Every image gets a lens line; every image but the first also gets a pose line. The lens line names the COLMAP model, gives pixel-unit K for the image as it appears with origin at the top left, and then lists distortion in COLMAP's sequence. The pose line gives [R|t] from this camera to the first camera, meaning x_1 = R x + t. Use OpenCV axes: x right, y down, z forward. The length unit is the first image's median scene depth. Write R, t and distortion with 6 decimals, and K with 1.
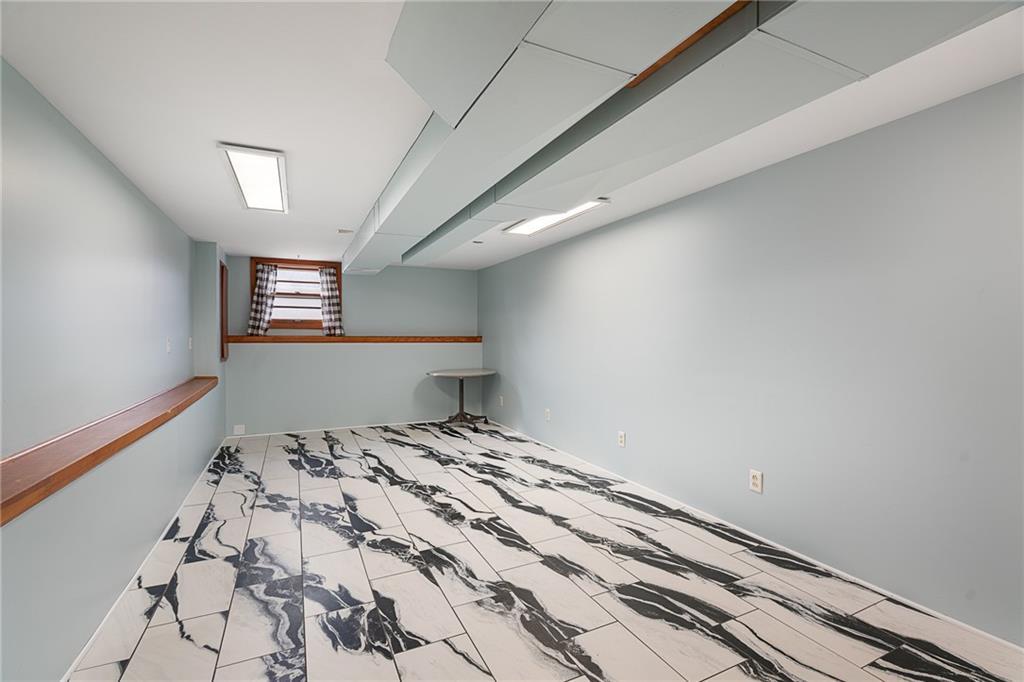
lens RADIAL K [[467.0, 0, 509.1], [0, 467.0, 336.5], [0, 0, 1]] dist [-0.009289, 0.001873]
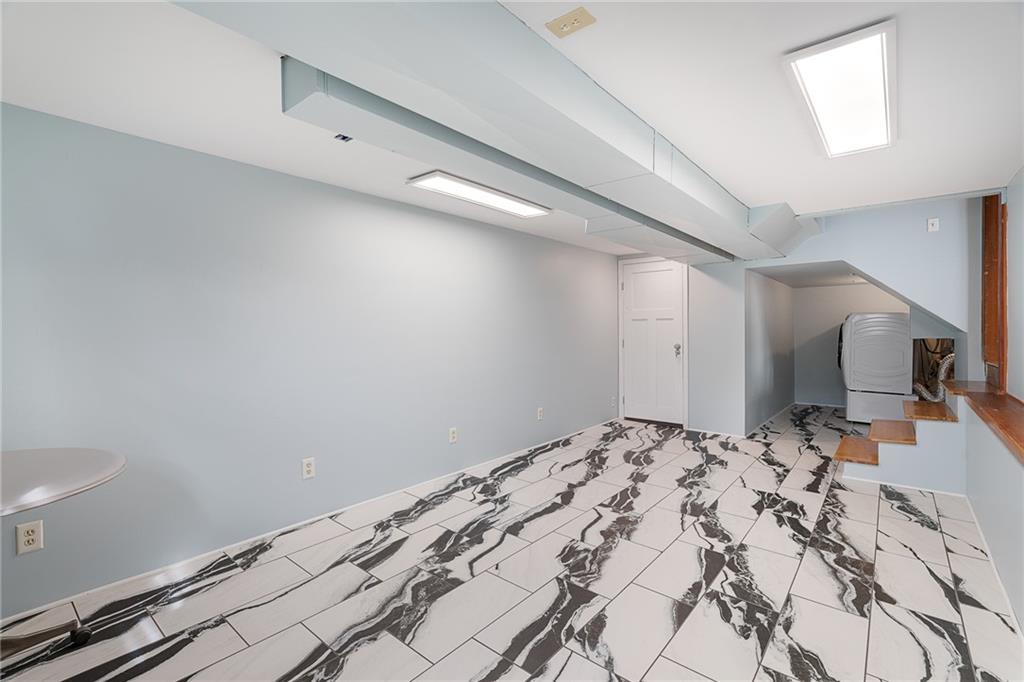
lens RADIAL K [[467.0, 0, 504.9], [0, 467.0, 338.6], [0, 0, 1]] dist [-0.009289, 0.001873]
pose [[-0.429154, -0.012405, 0.903146, -0.912686], [0.006965, 0.999831, 0.017043, -0.004026], [-0.903204, 0.013605, -0.428995, 1.712342]]
